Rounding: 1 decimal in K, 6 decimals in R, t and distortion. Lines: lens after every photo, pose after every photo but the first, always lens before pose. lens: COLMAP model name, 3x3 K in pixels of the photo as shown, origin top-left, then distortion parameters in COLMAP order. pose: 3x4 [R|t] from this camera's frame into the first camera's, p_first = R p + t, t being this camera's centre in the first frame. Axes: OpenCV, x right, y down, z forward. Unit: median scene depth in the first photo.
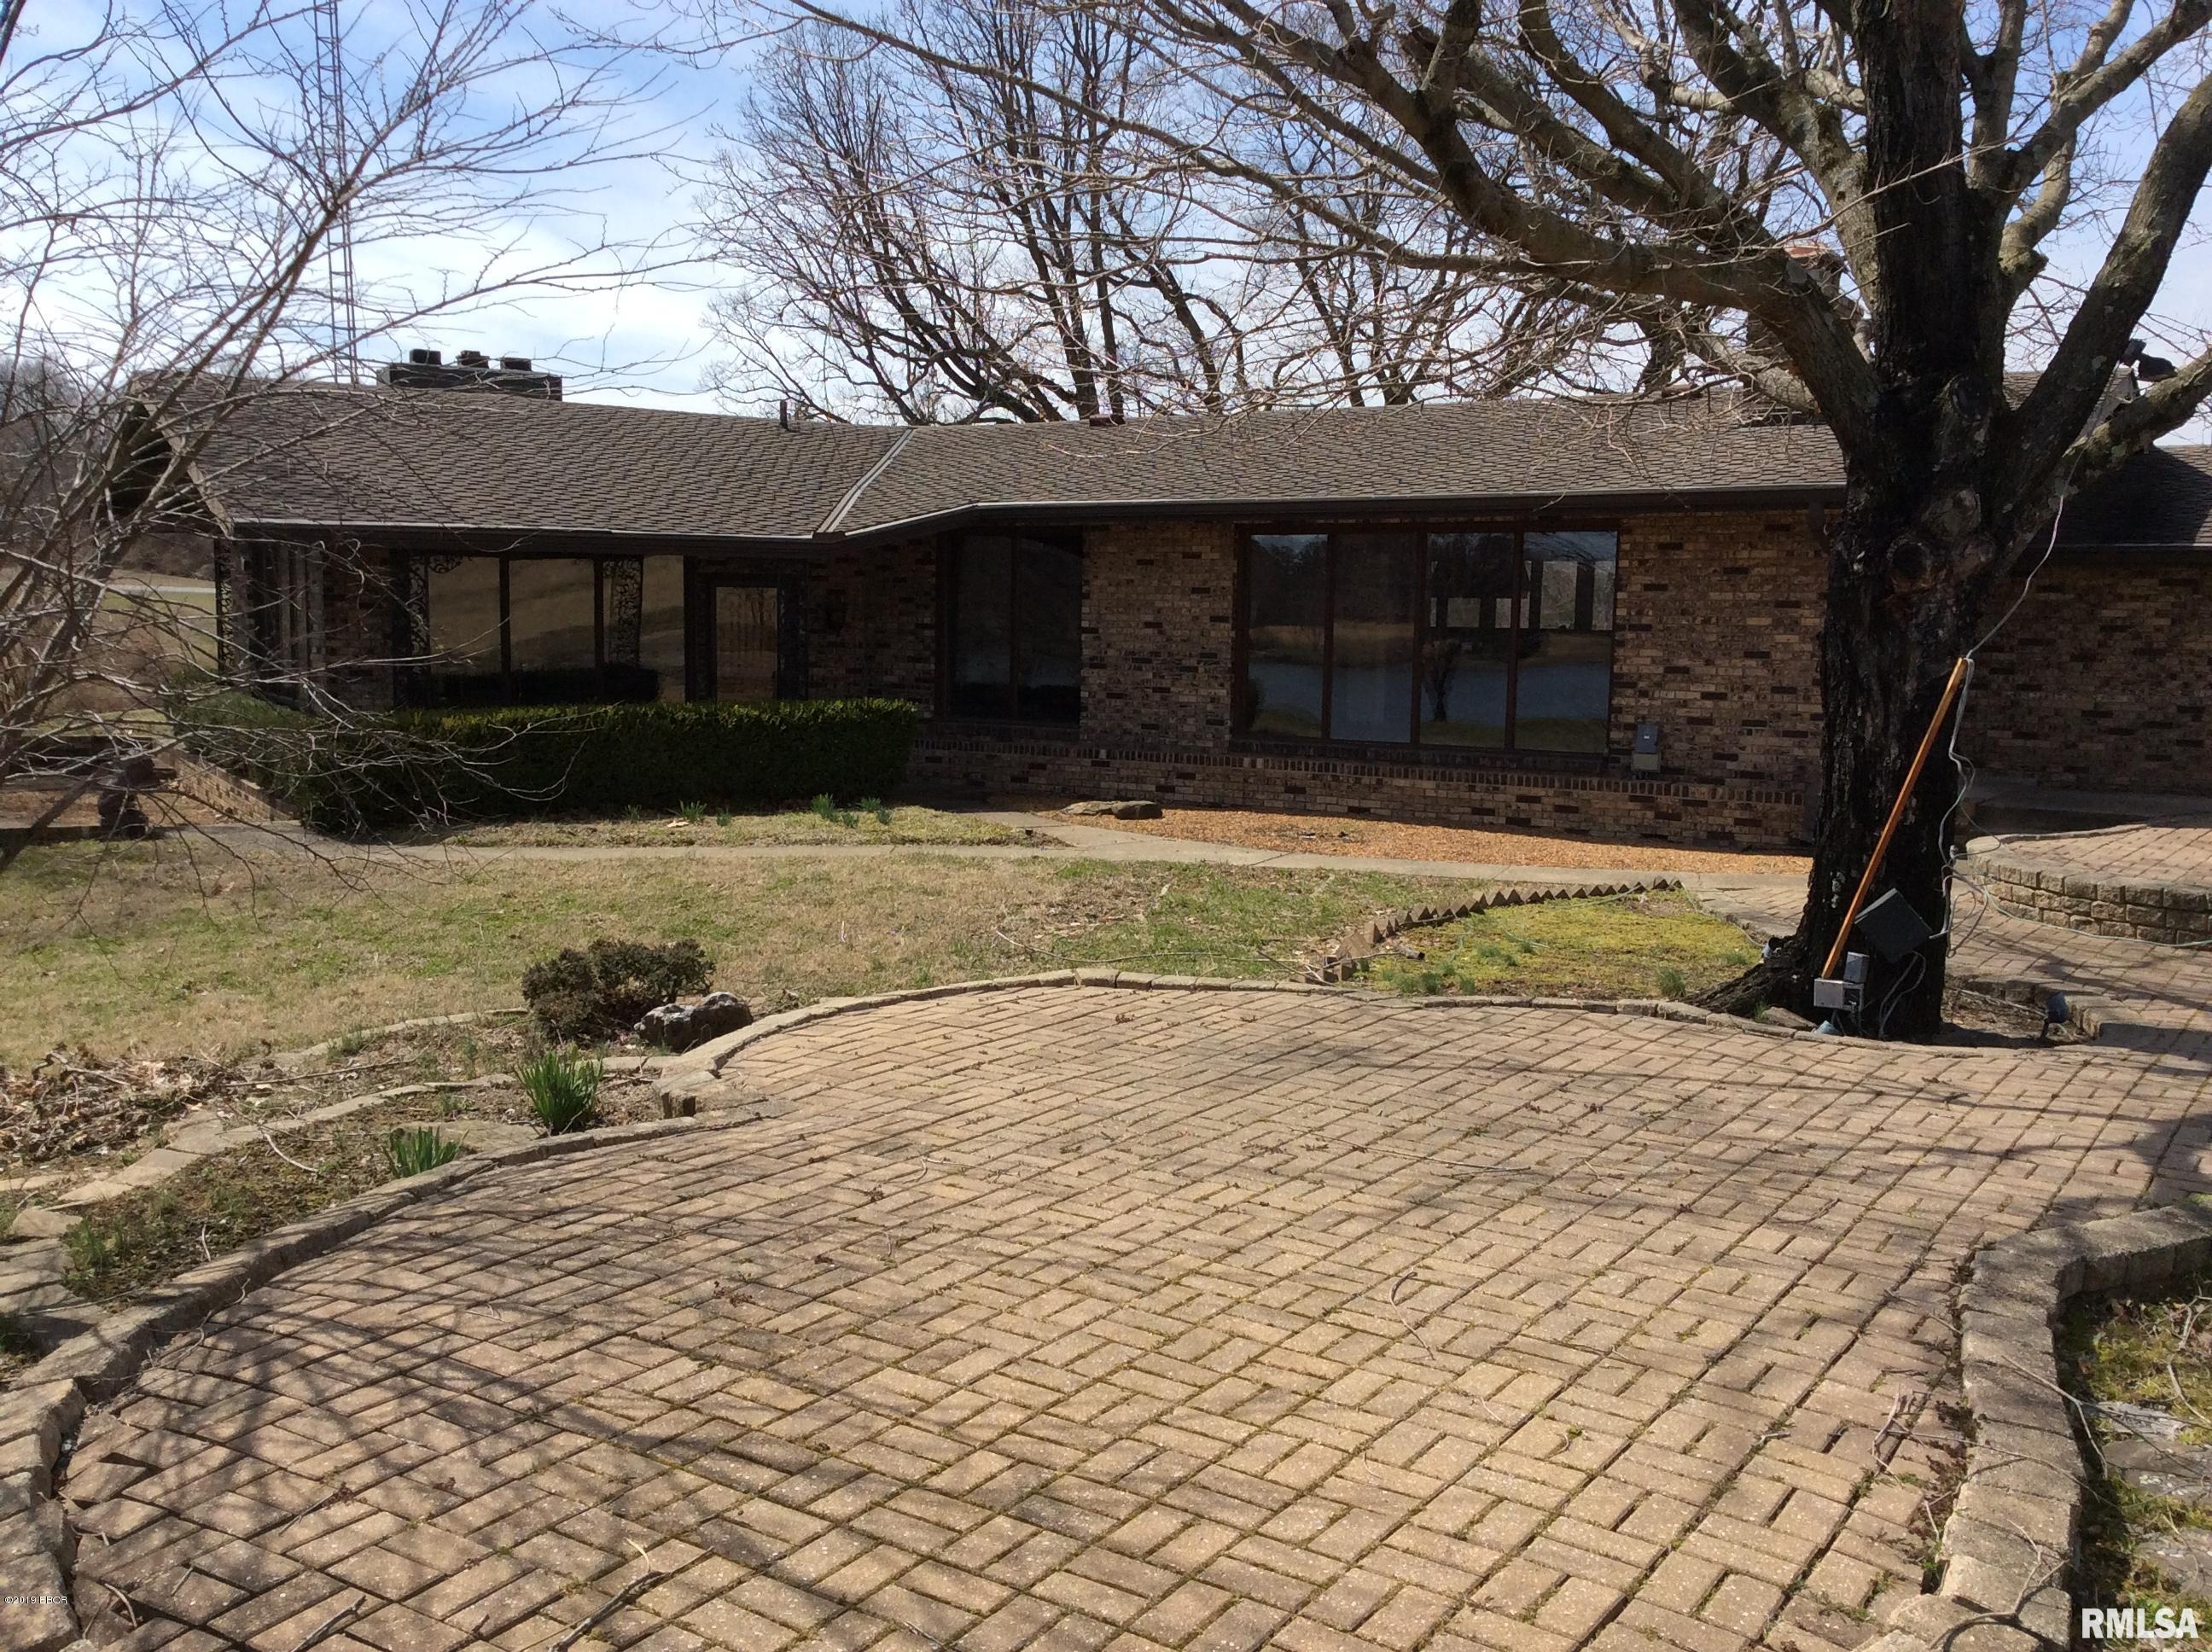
lens RADIAL K [[2007.1, 0, 1106.0], [0, 2007.1, 826.0], [0, 0, 1]] dist [0.131313, -0.240097]
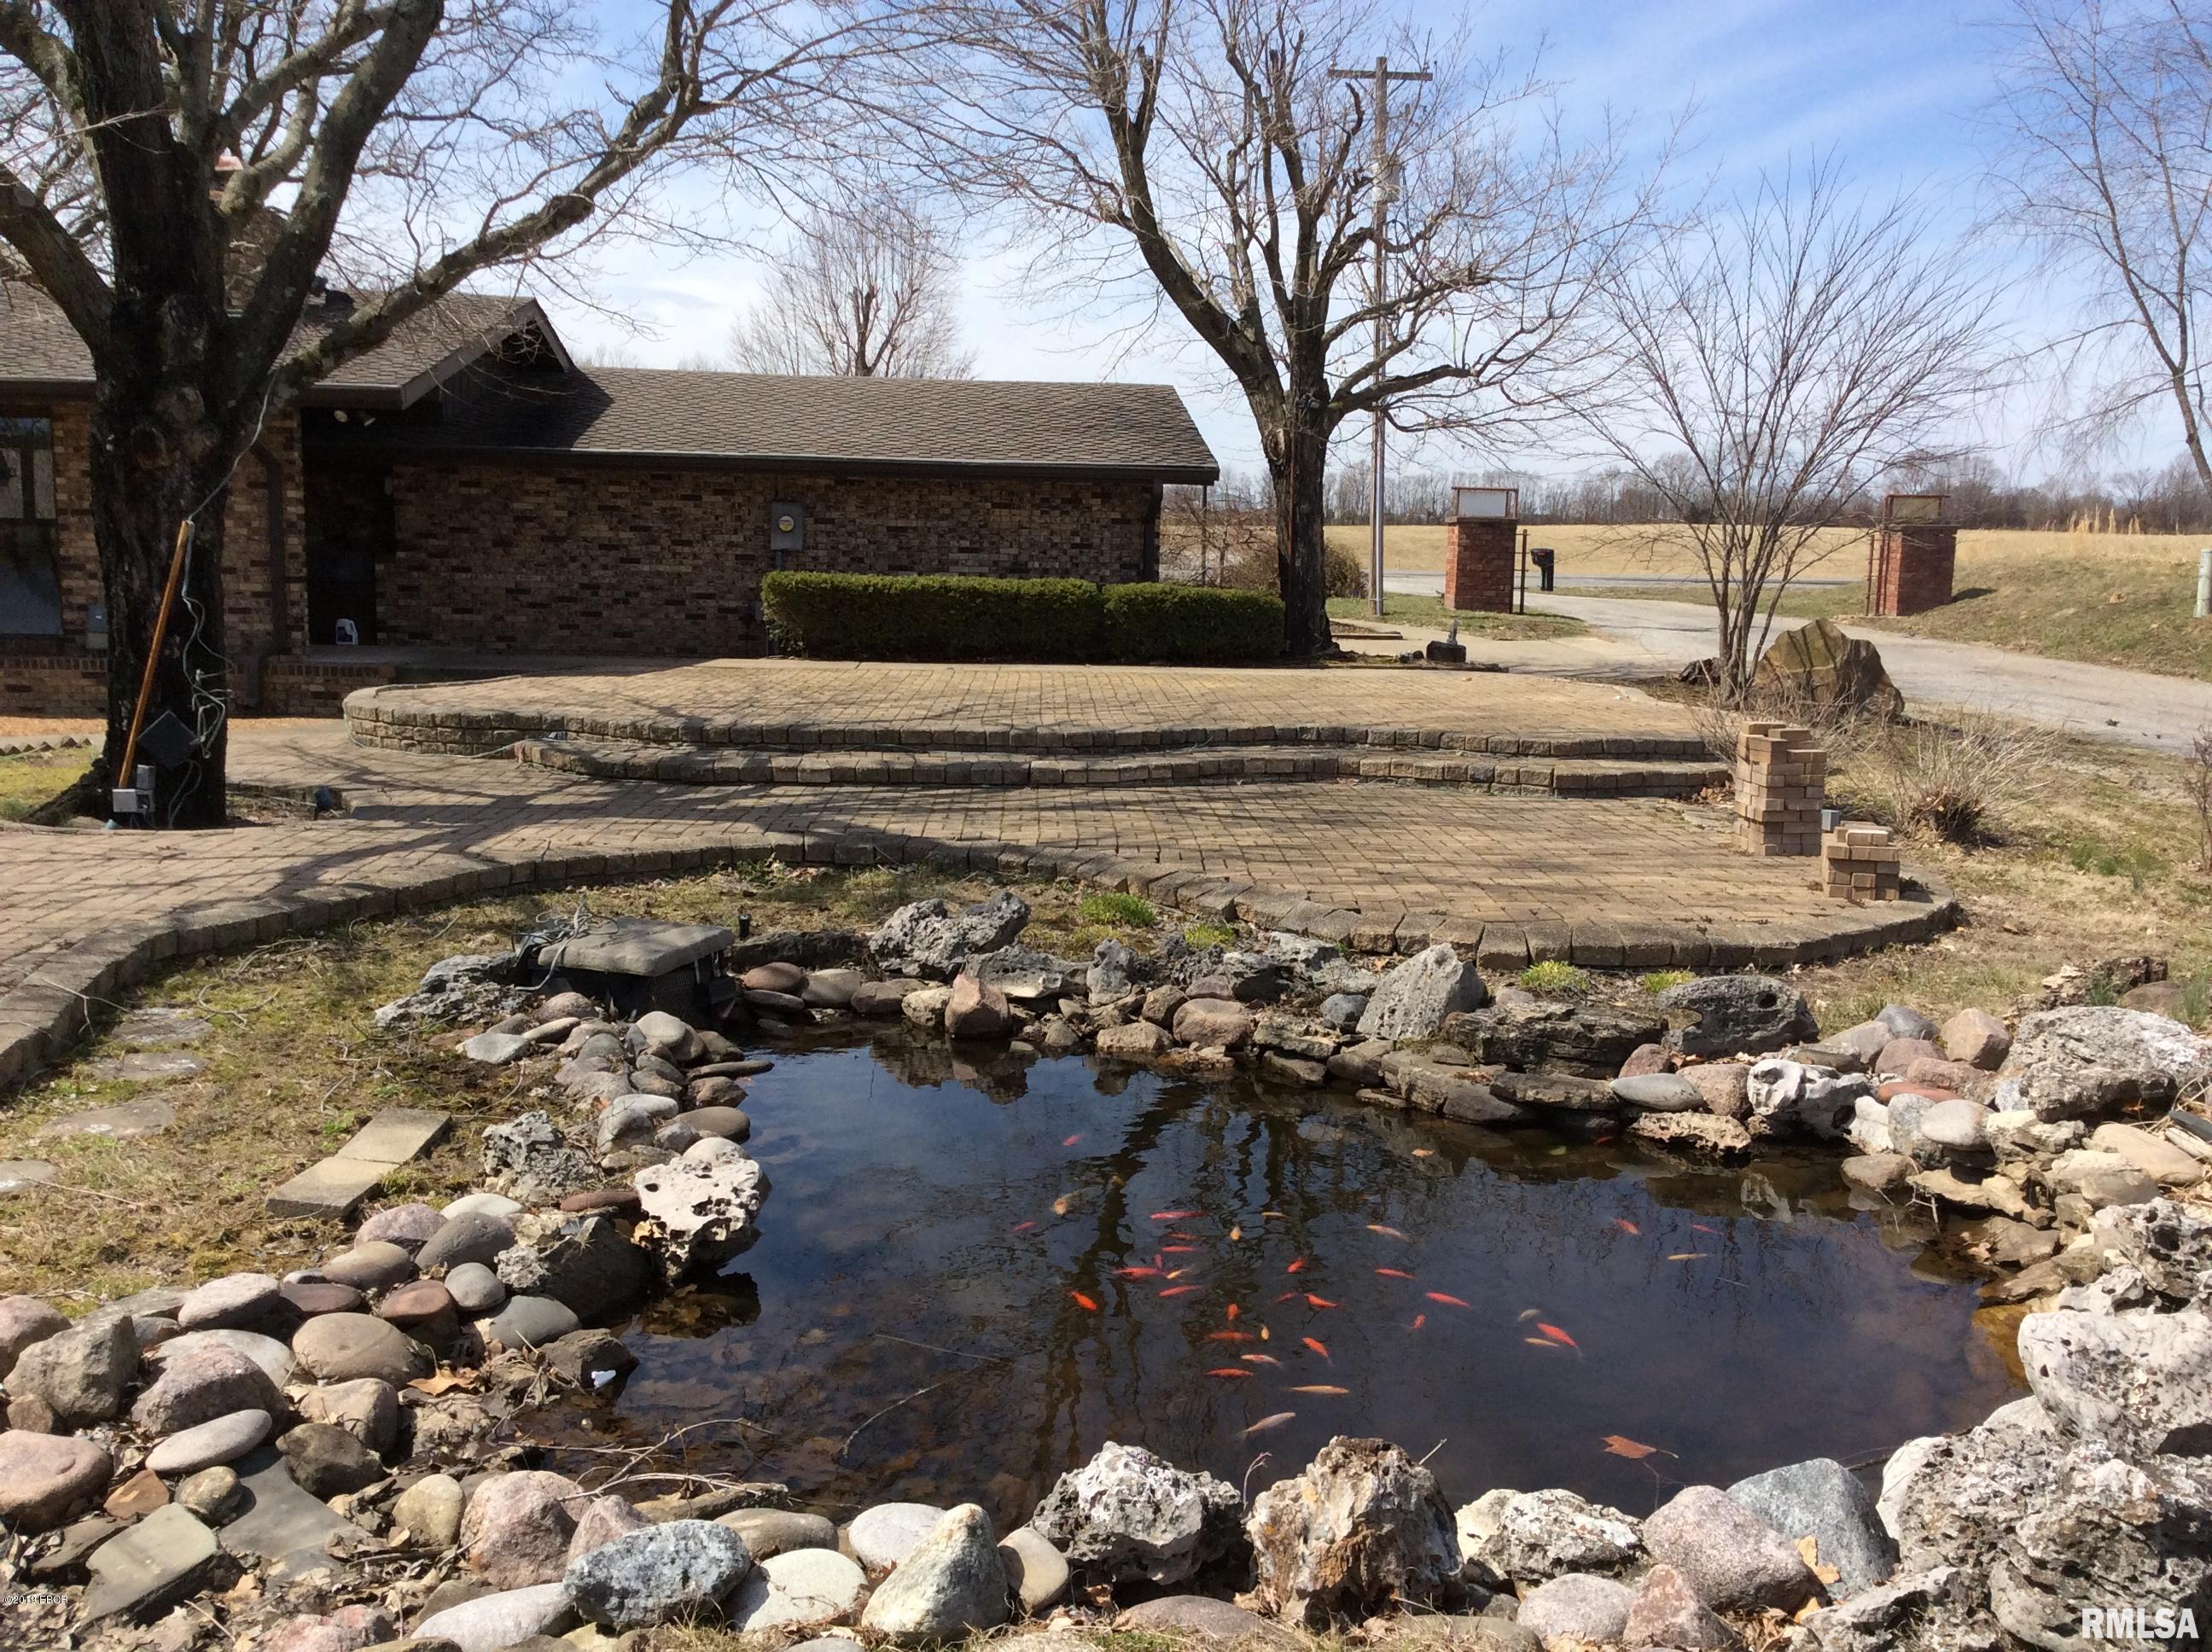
lens RADIAL K [[2007.1, 0, 1106.0], [0, 2007.1, 826.0], [0, 0, 1]] dist [0.131313, -0.240097]
pose [[0.801891, -0.085130, 0.591375, 0.079415], [0.058127, 0.996218, 0.064591, 0.041097], [-0.594636, -0.017420, 0.803806, -0.257897]]
